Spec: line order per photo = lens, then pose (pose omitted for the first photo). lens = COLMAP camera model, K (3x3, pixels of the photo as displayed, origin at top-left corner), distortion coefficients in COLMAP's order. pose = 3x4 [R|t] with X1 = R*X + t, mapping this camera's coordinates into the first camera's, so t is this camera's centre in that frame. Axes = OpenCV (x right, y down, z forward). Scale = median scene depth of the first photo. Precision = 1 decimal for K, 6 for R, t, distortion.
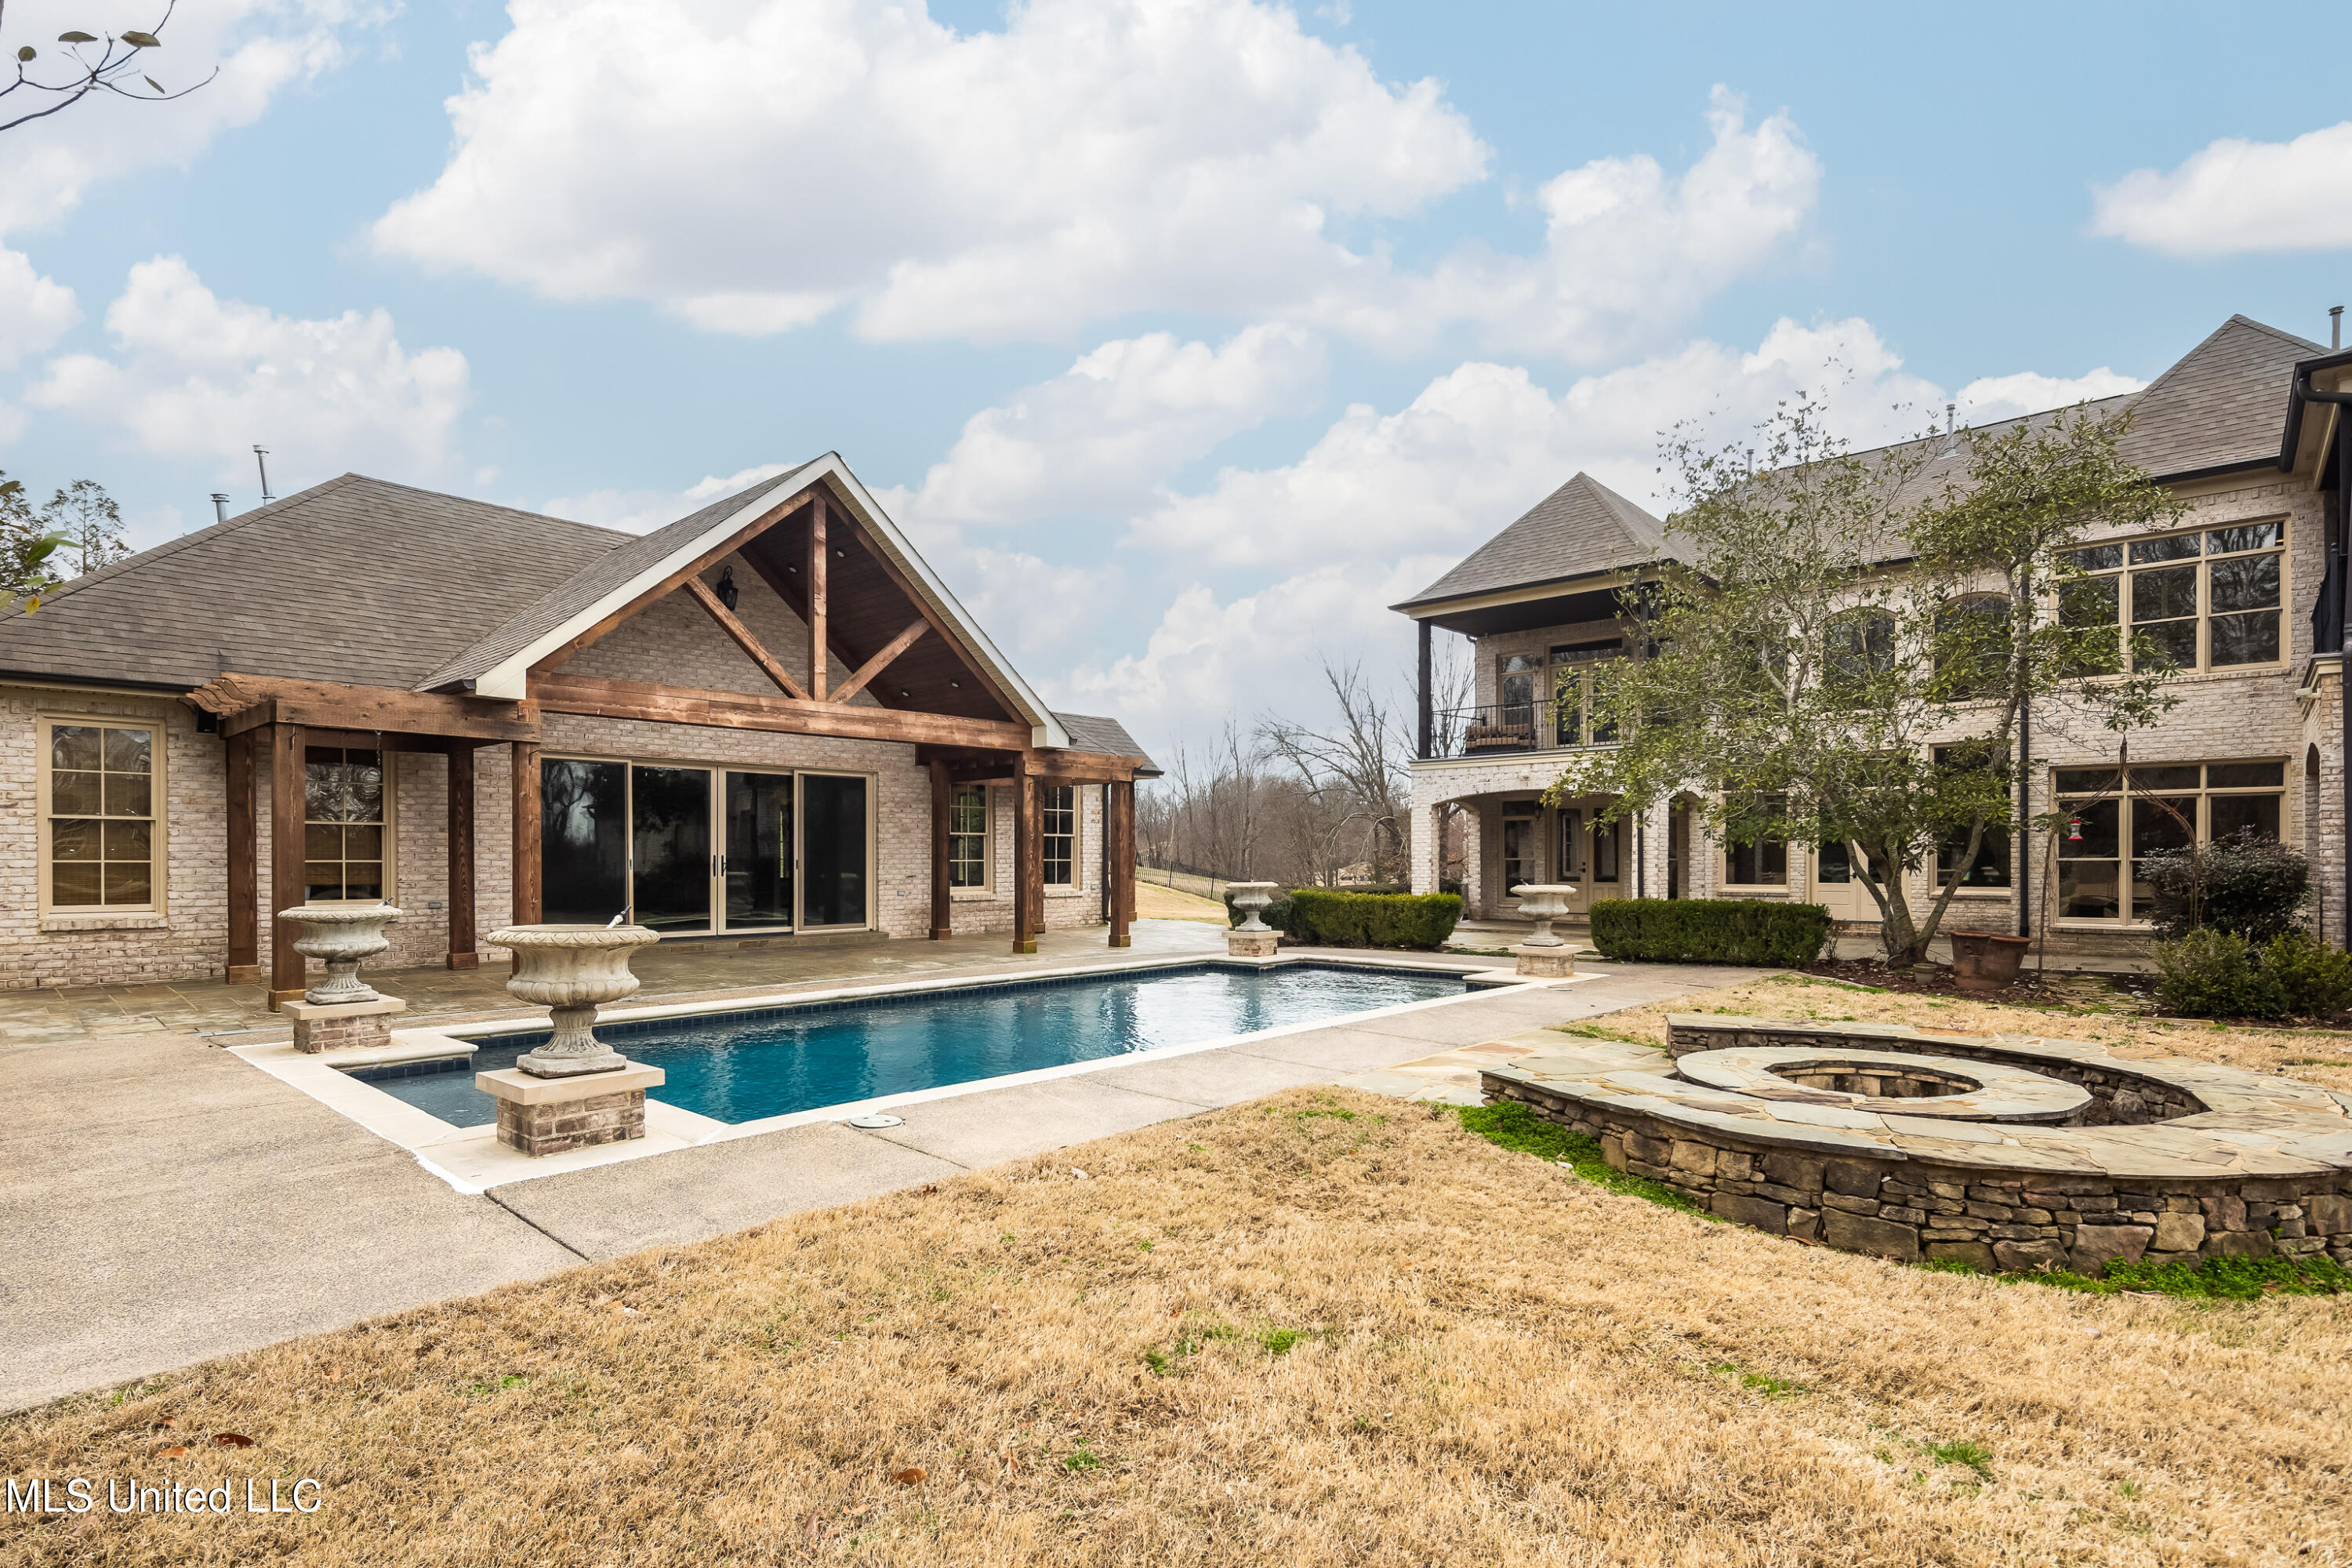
lens RADIAL K [[1142.0, 0, 1177.6], [0, 1142.0, 861.4], [0, 0, 1]] dist [-0.000120, 0.000055]
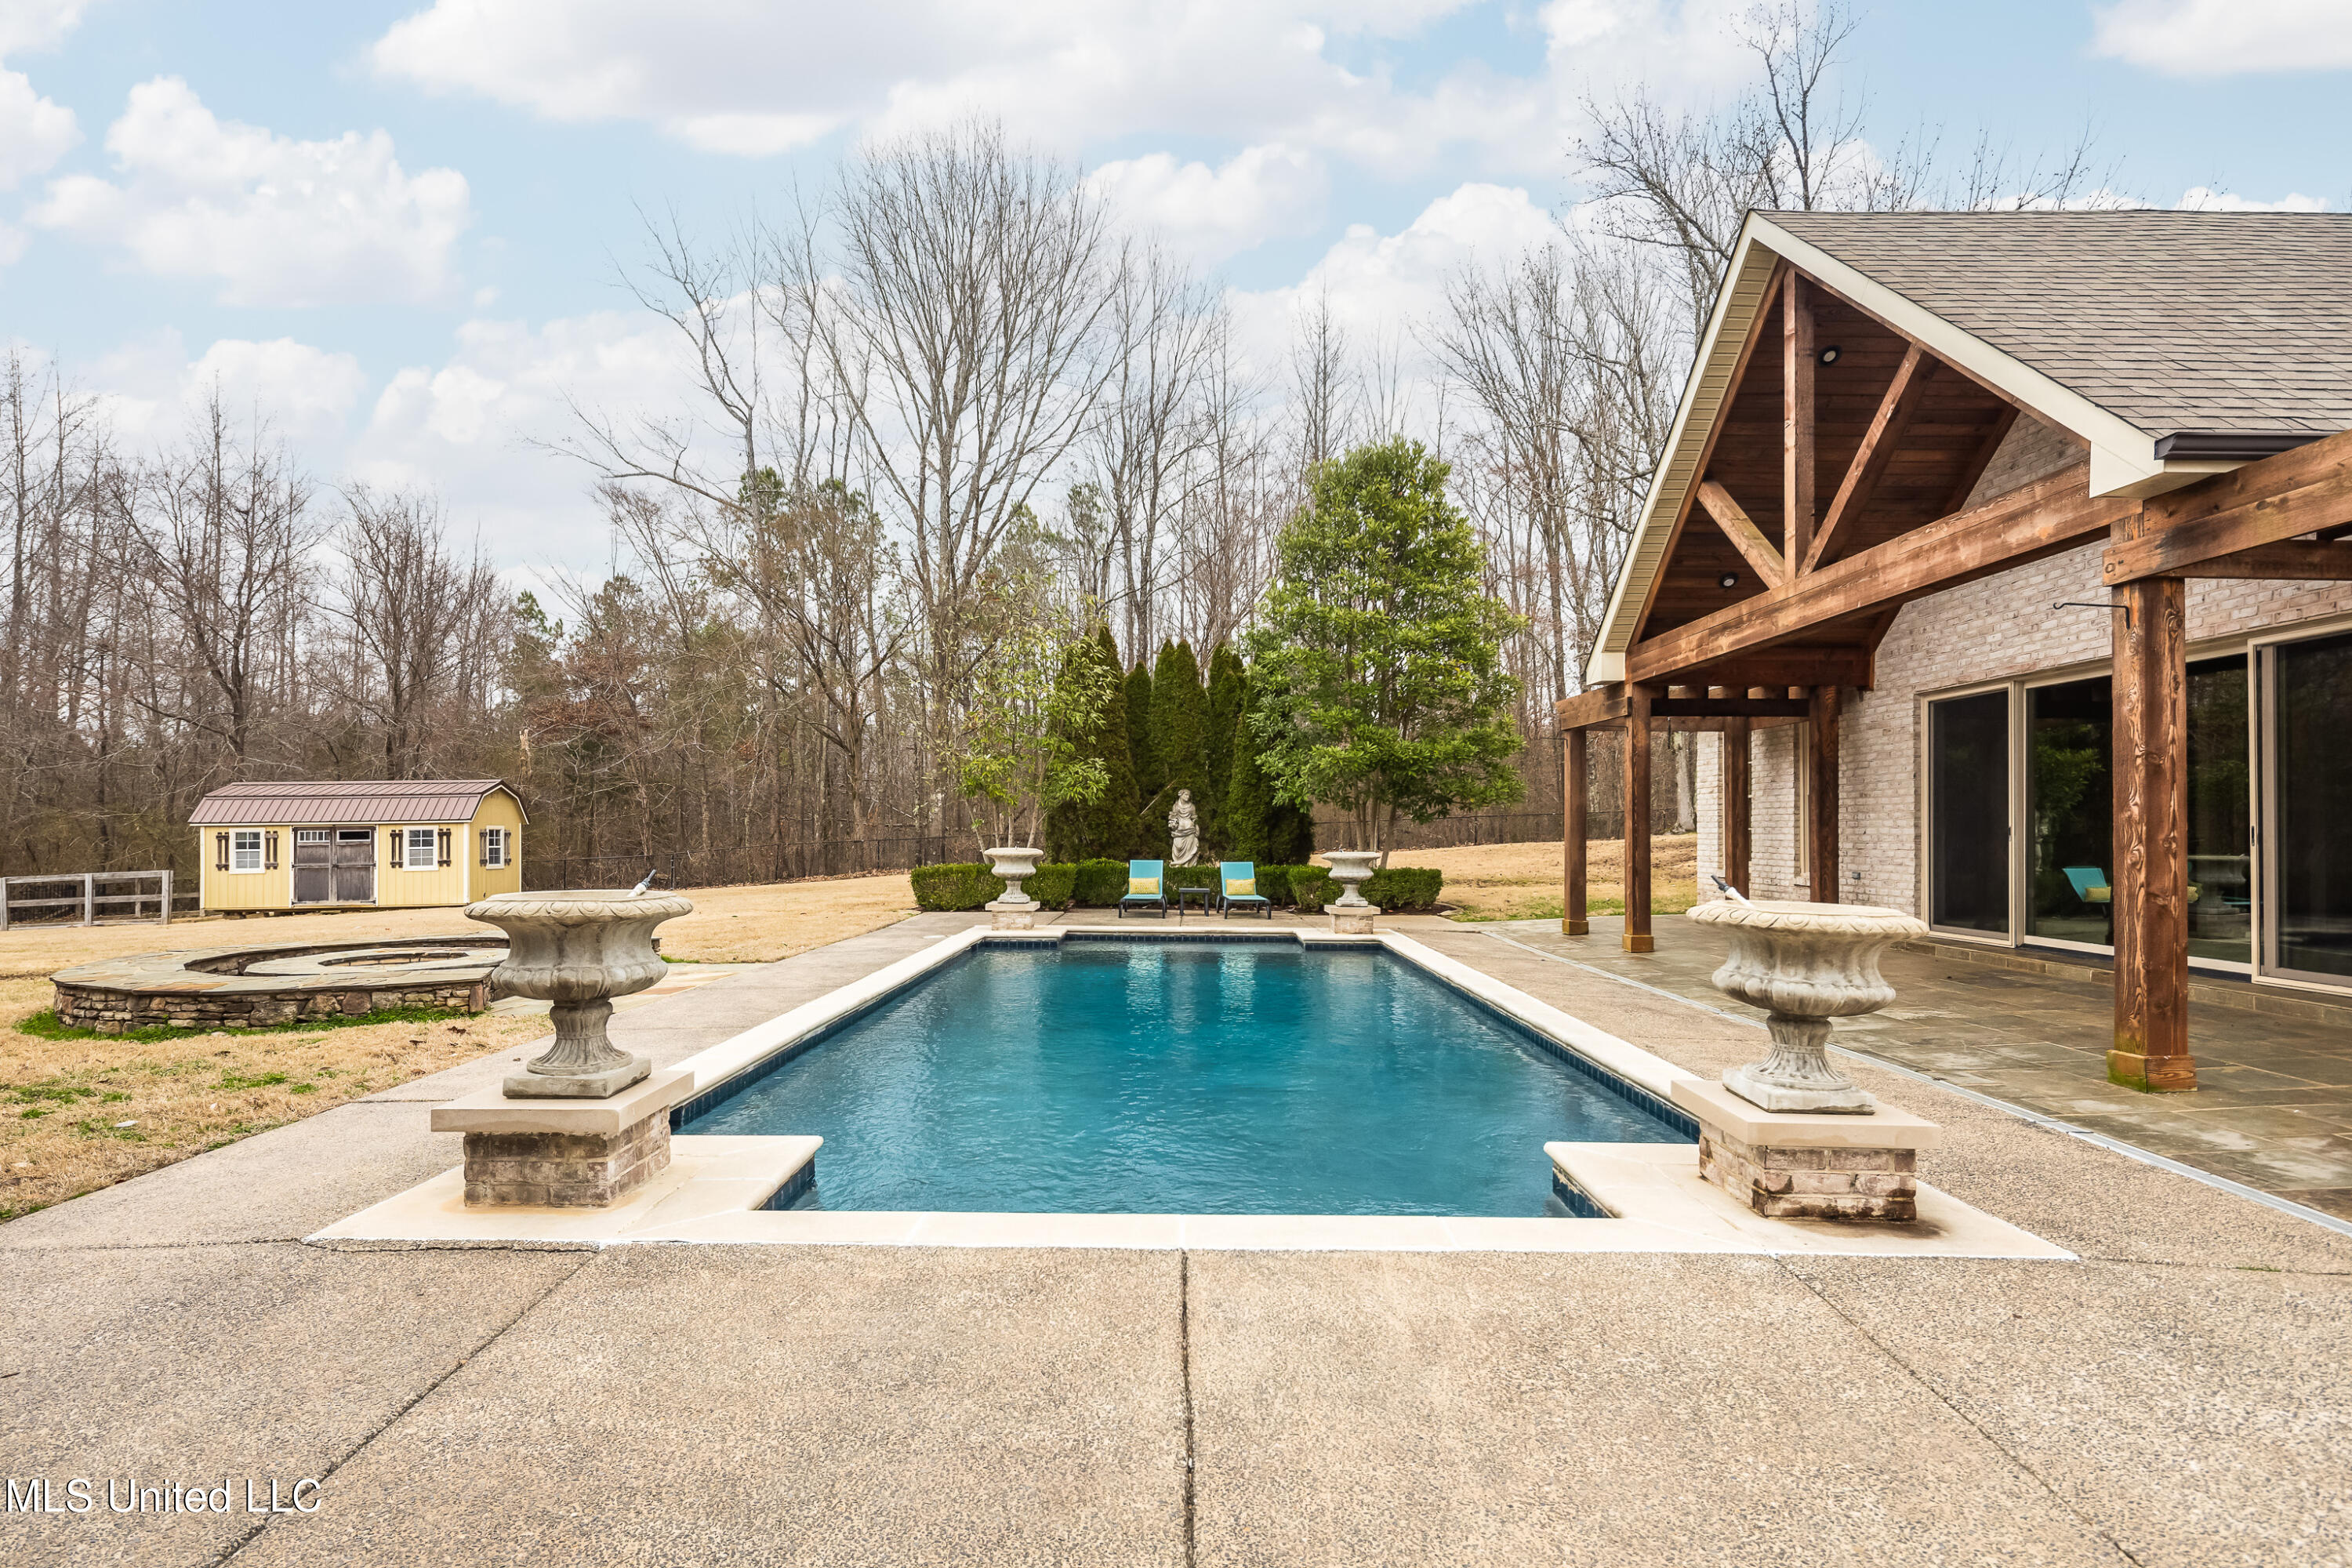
lens RADIAL K [[1135.5, 0, 1161.9], [0, 1135.5, 826.2], [0, 0, 1]] dist [-0.001276, 0.000089]
pose [[-0.744953, -0.006437, -0.667086, 0.352854], [-0.007121, 0.999973, -0.001697, 0.002925], [0.667079, 0.003486, -0.744979, 1.141513]]
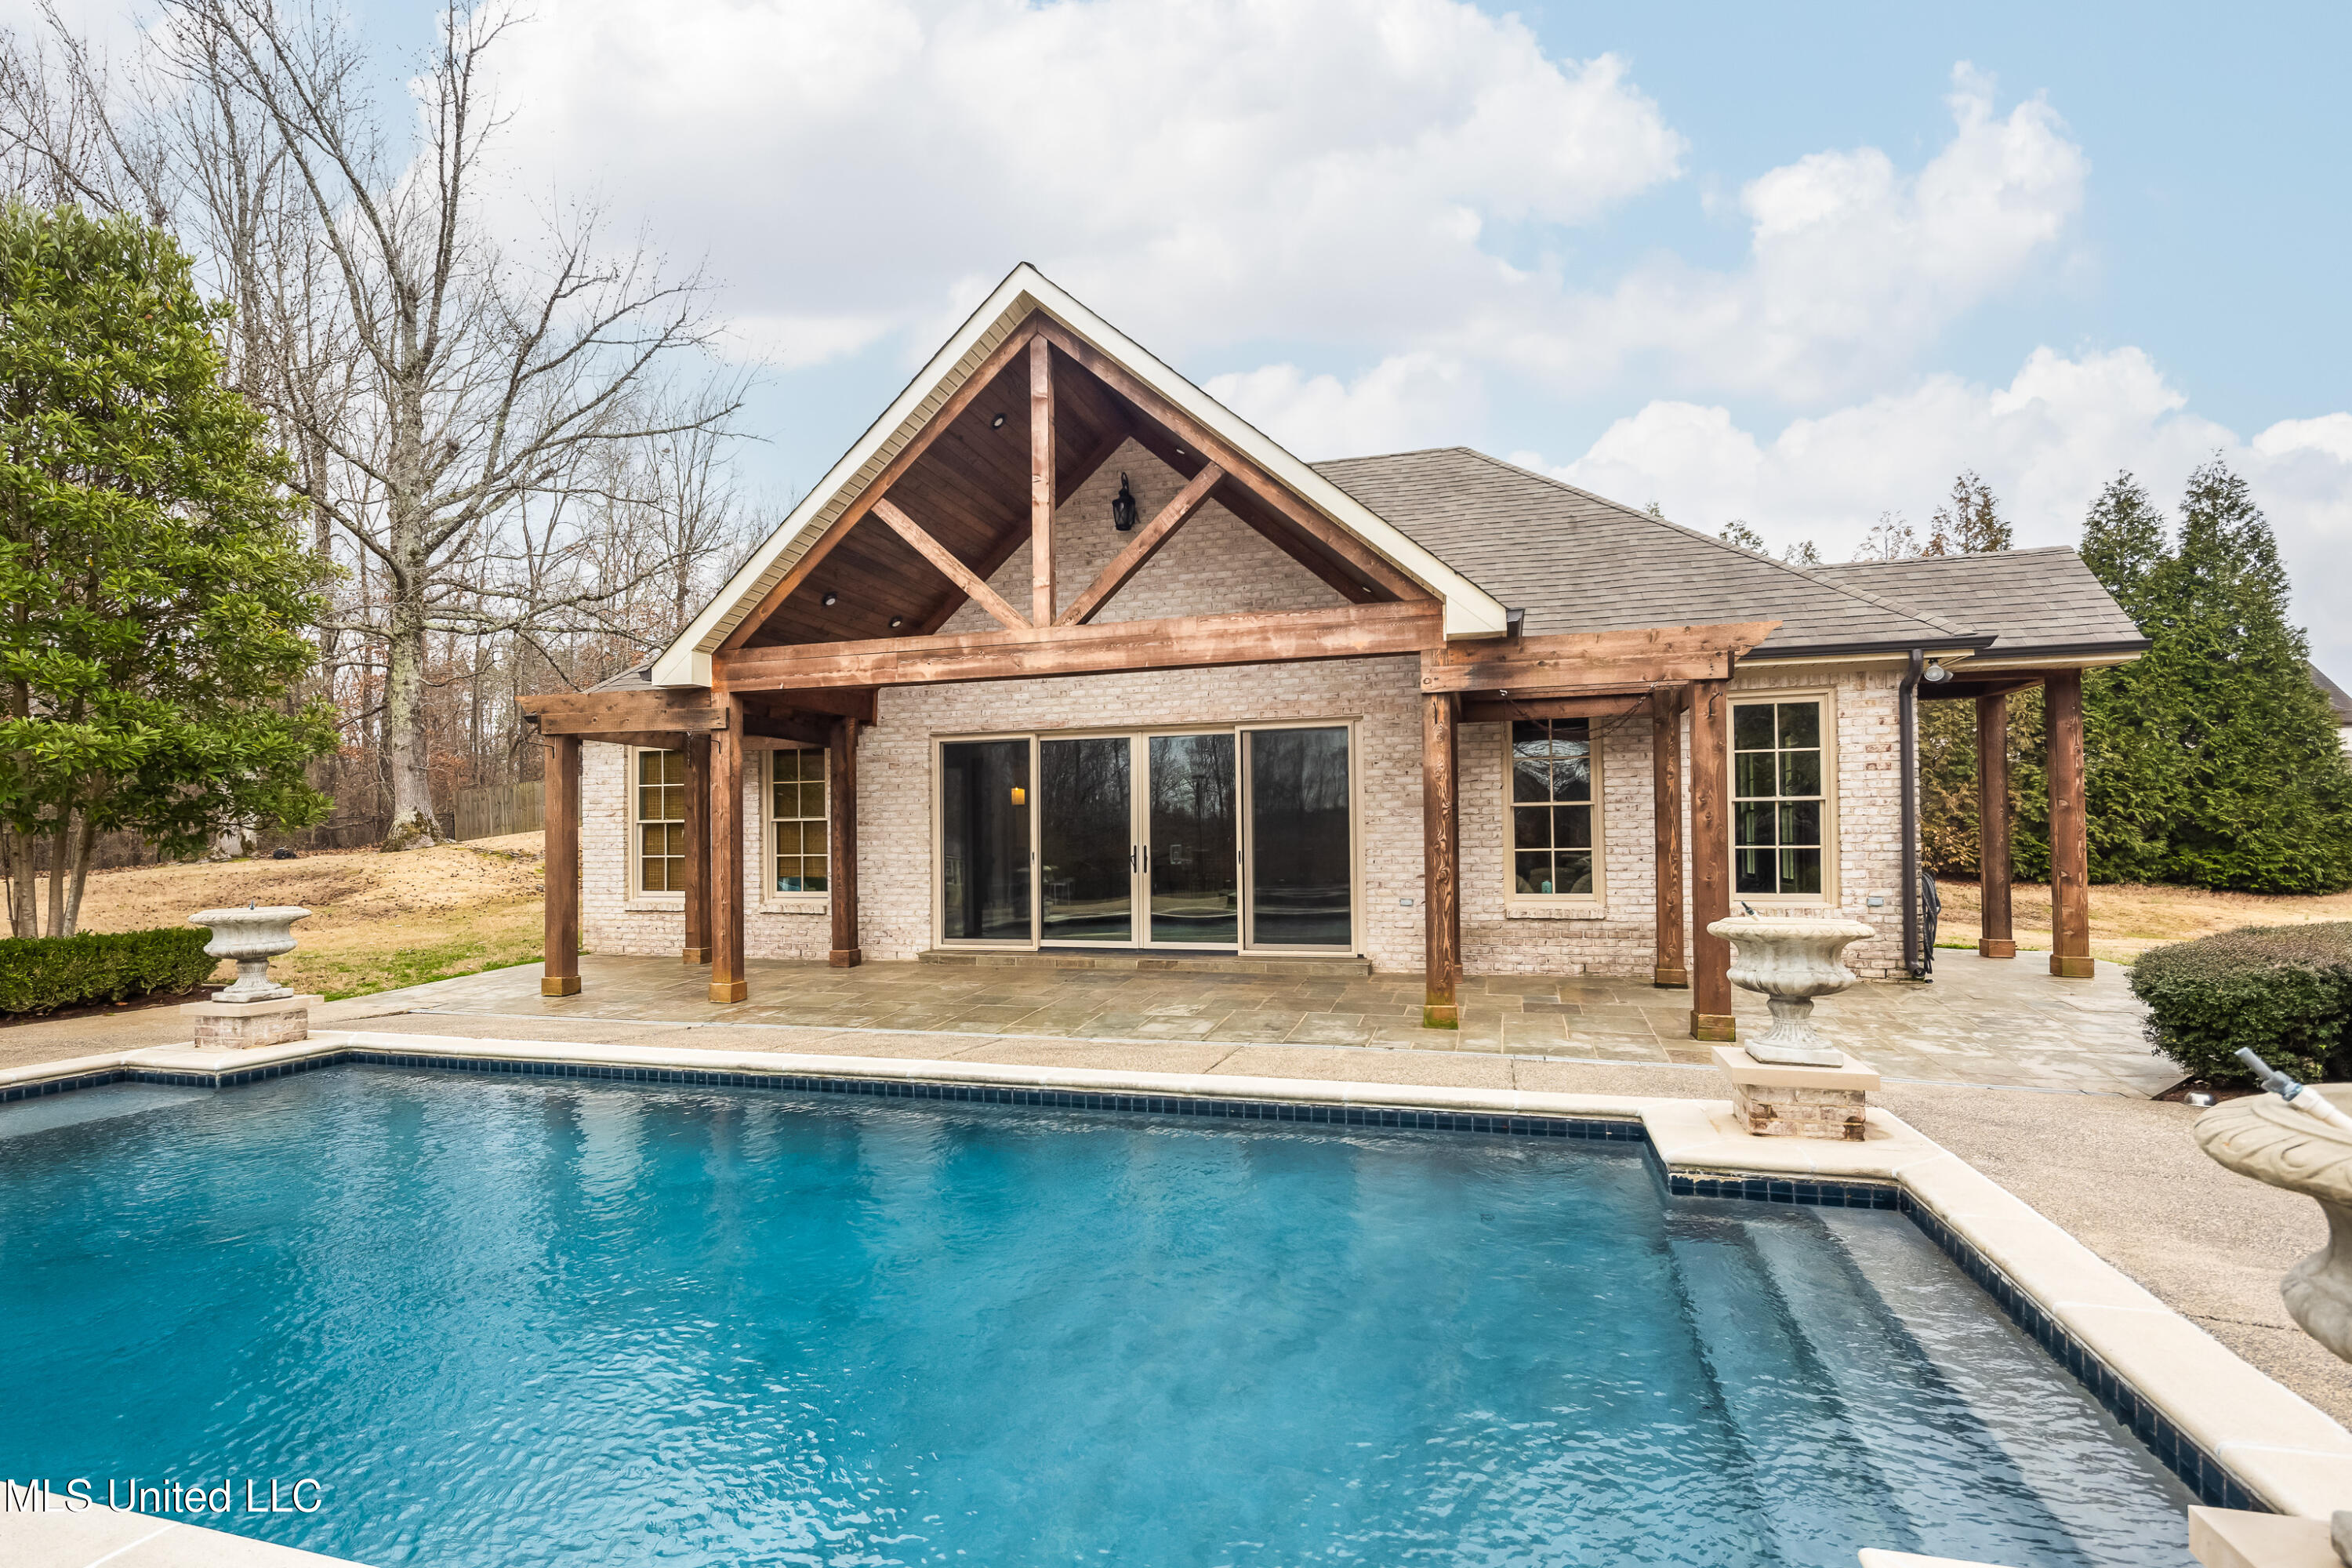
lens RADIAL K [[1135.5, 0, 1161.9], [0, 1135.5, 826.2], [0, 0, 1]] dist [-0.001276, 0.000089]
pose [[0.437246, -0.017714, -0.899168, 0.311965], [0.008549, 0.999843, -0.015540, -0.006672], [0.899302, -0.000892, 0.437328, 0.700687]]
